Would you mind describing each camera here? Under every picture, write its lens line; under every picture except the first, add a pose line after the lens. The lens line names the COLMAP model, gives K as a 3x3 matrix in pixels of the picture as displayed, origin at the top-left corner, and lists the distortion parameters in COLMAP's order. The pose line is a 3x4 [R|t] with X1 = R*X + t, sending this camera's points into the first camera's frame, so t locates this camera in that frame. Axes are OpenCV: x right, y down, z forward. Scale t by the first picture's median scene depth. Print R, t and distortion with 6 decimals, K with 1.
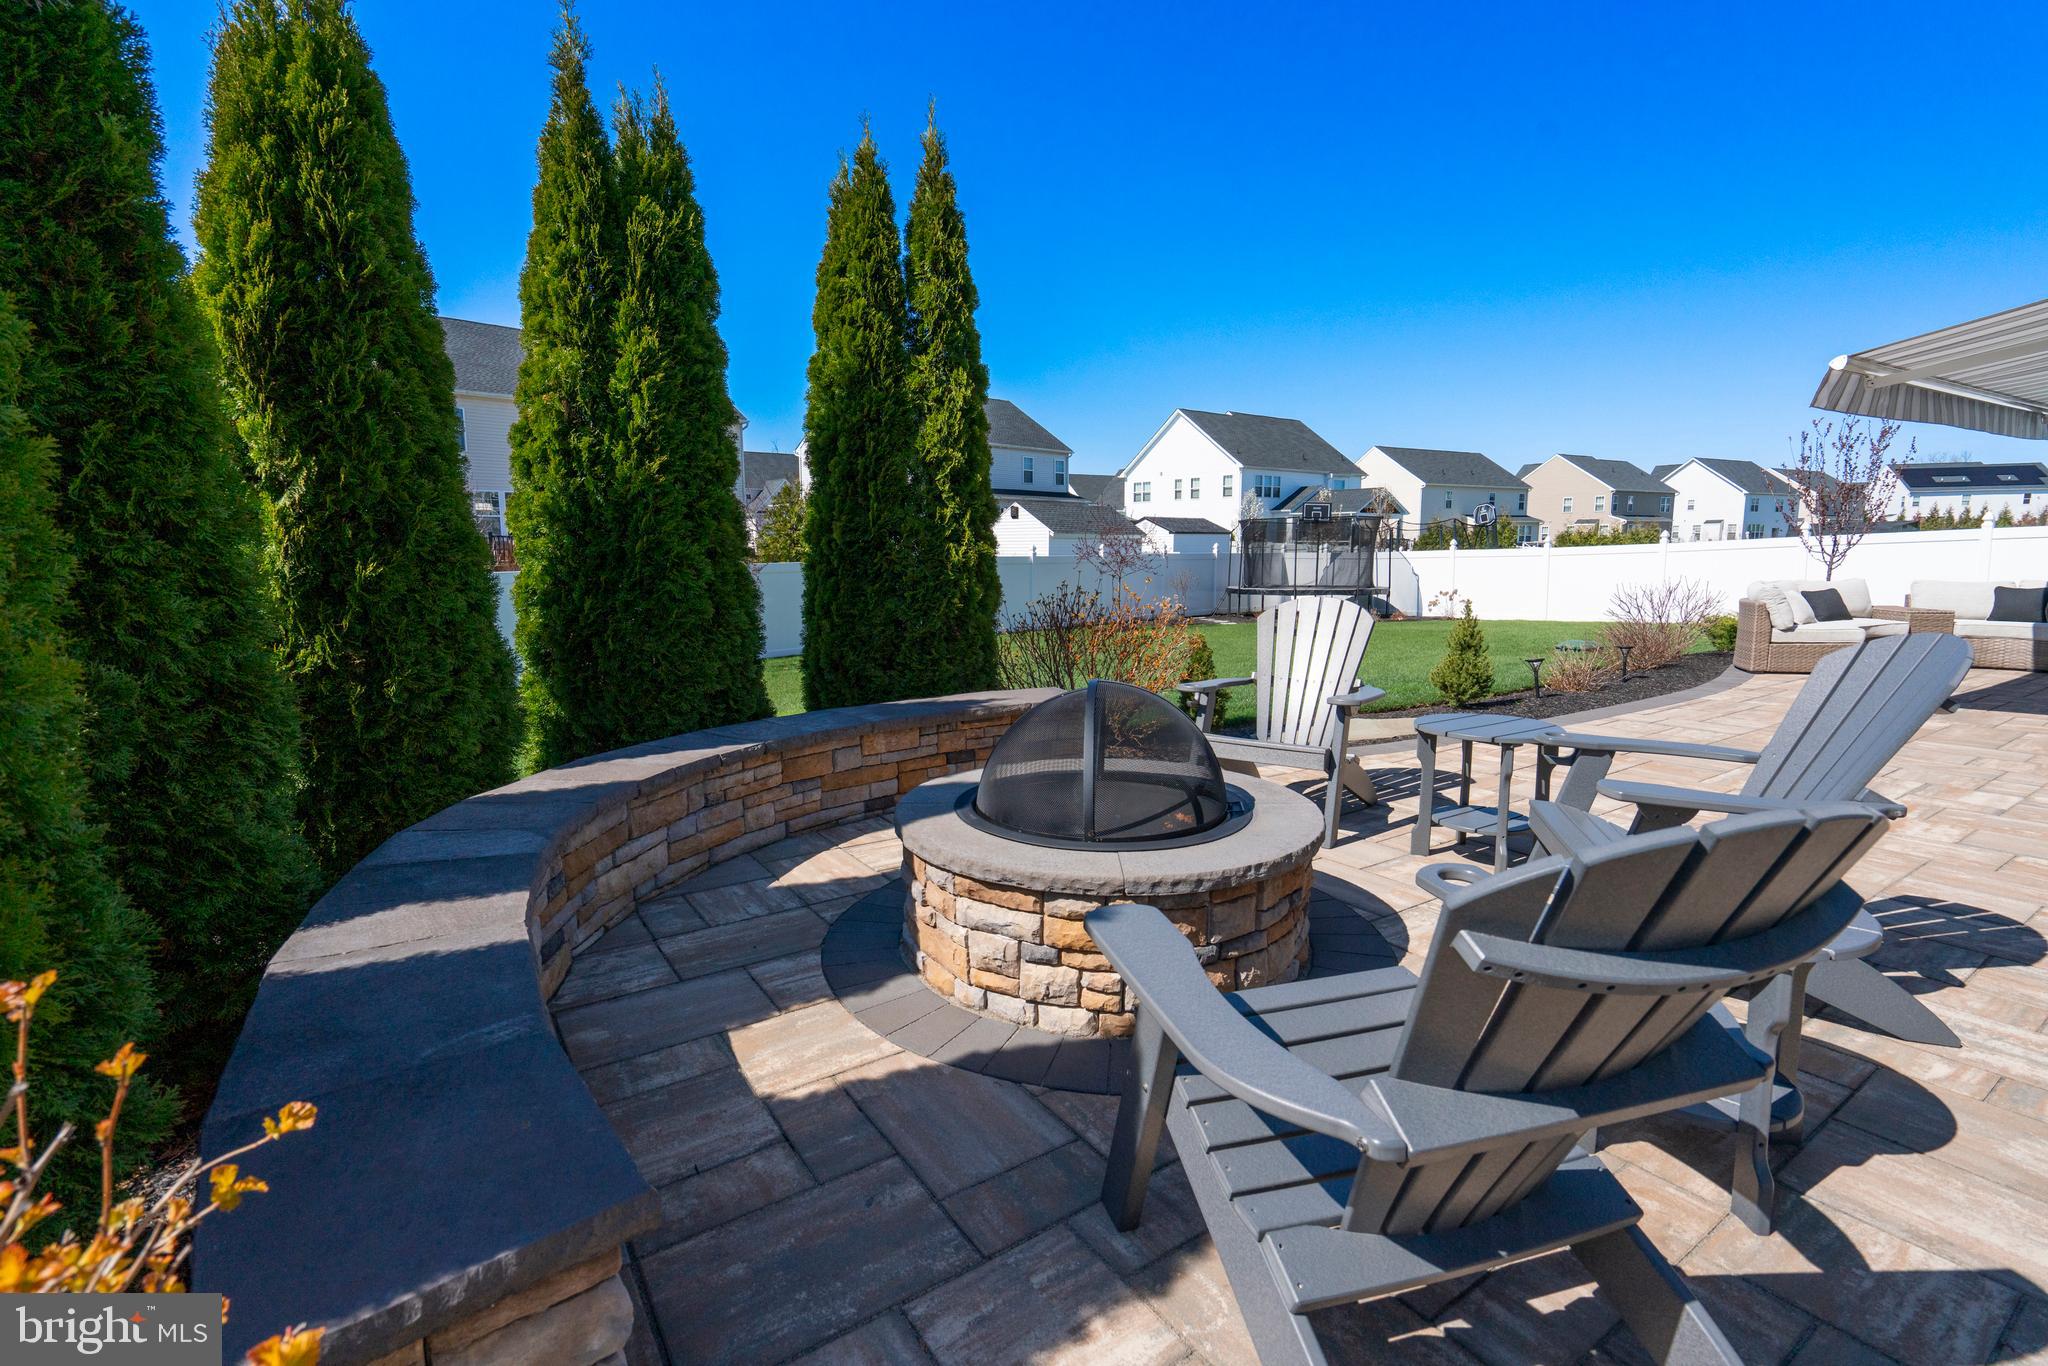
lens RADIAL K [[934.2, 0, 1012.8], [0, 934.2, 683.7], [0, 0, 1]] dist [-0.008638, 0.000541]
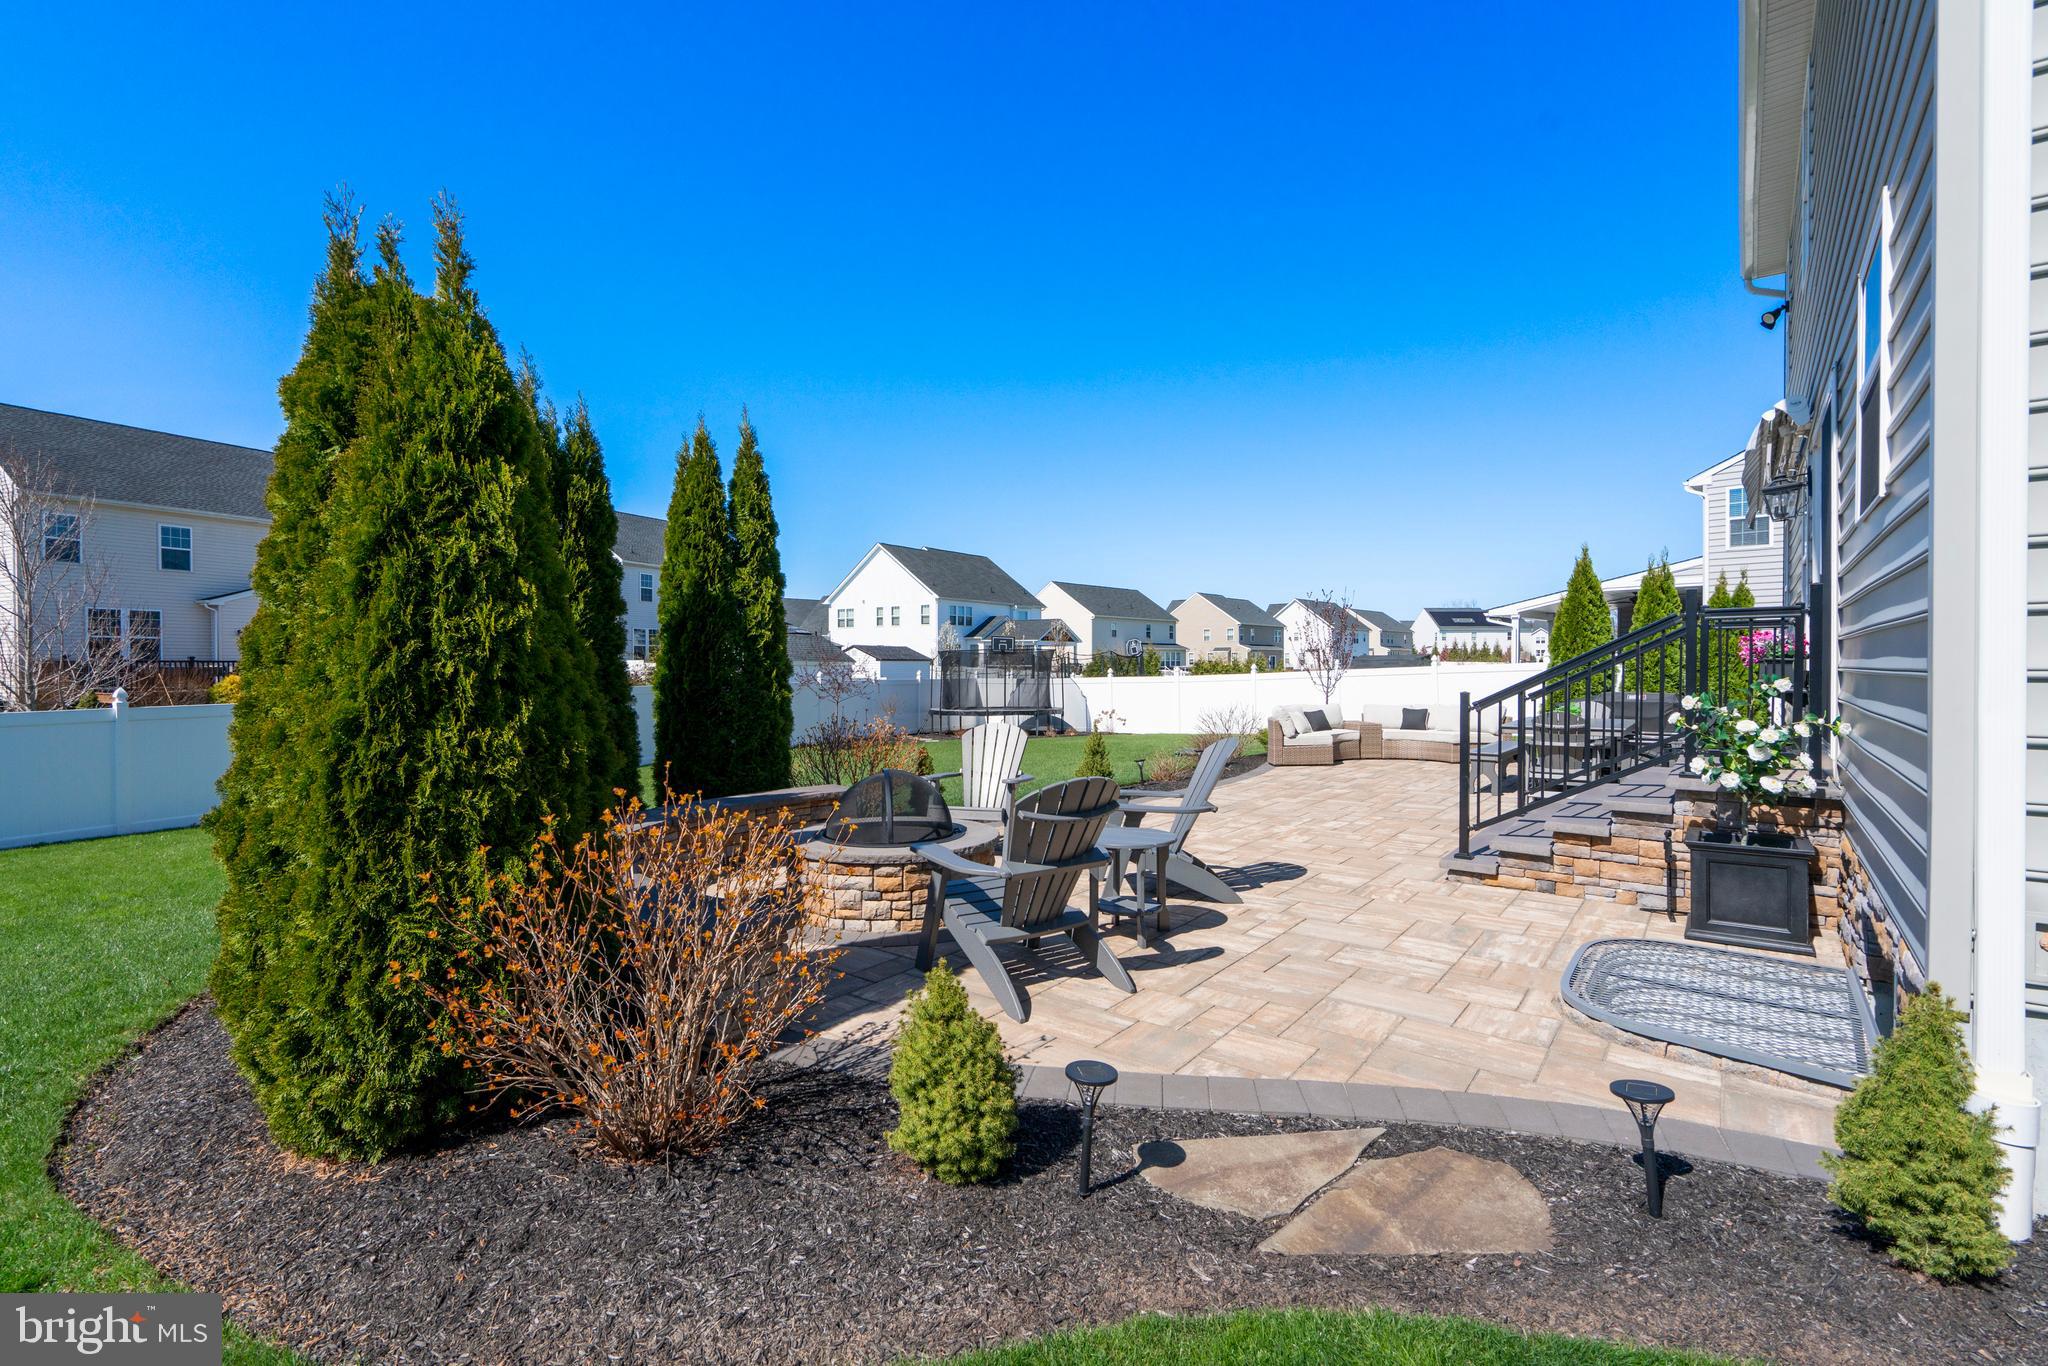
lens RADIAL K [[934.2, 0, 1012.8], [0, 934.2, 683.7], [0, 0, 1]] dist [-0.008638, 0.000541]
pose [[0.949867, -0.000691, 0.312653, -0.032243], [0.040421, 0.991877, -0.120611, 0.007689], [-0.310029, 0.127202, 0.942179, -0.113808]]
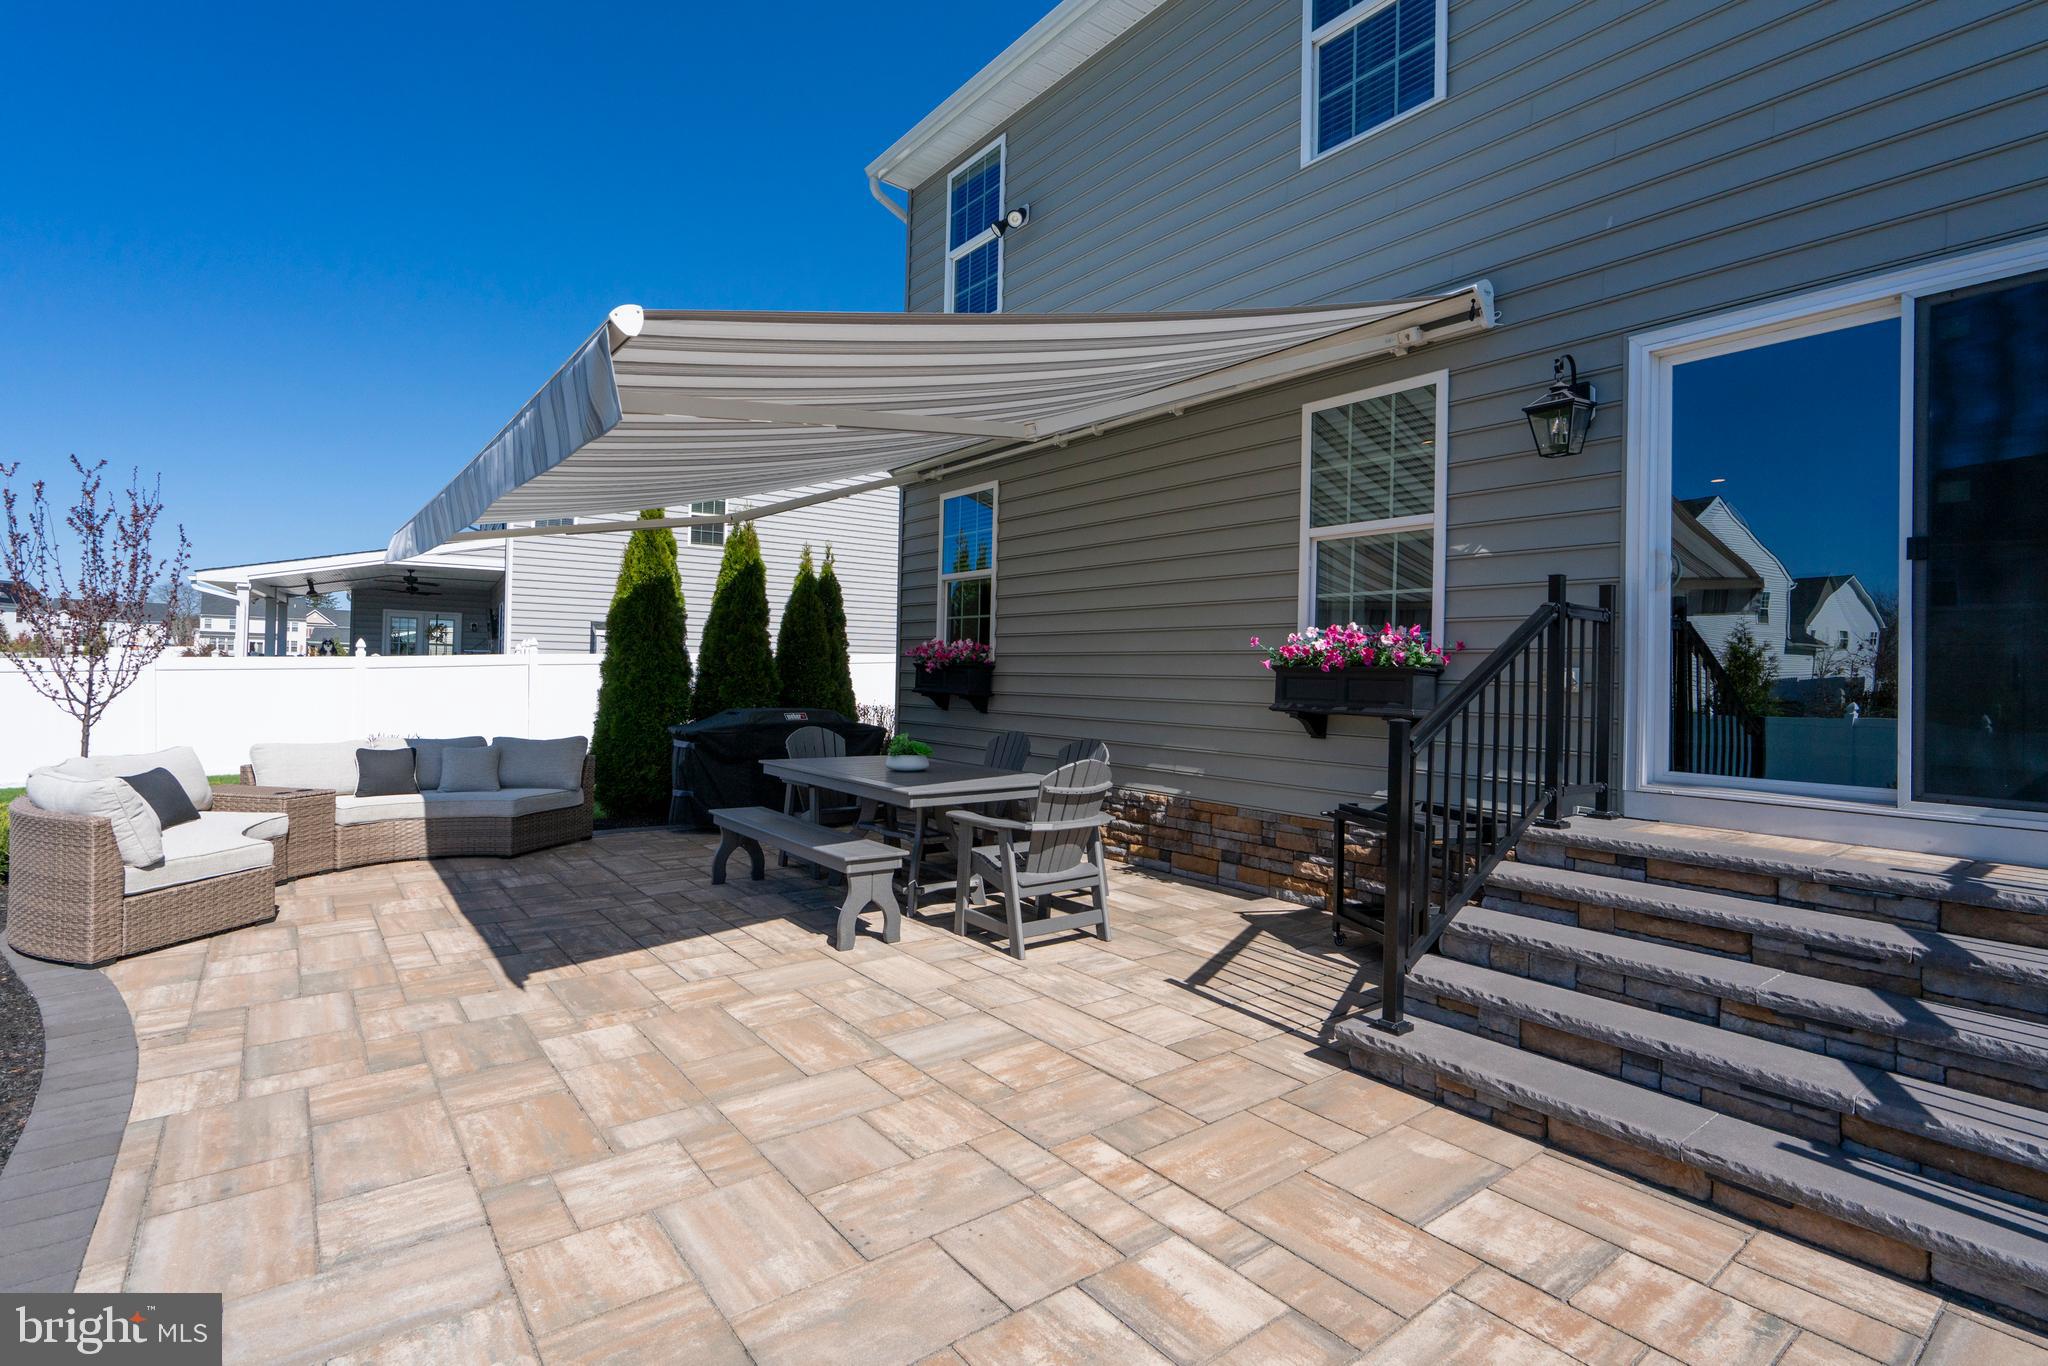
lens RADIAL K [[934.2, 0, 1012.8], [0, 934.2, 683.7], [0, 0, 1]] dist [-0.008638, 0.000541]
pose [[-0.093074, 0.006791, 0.995636, 0.093529], [0.116173, 0.993221, 0.004086, -0.033930], [-0.988858, 0.116047, -0.093232, 0.186980]]
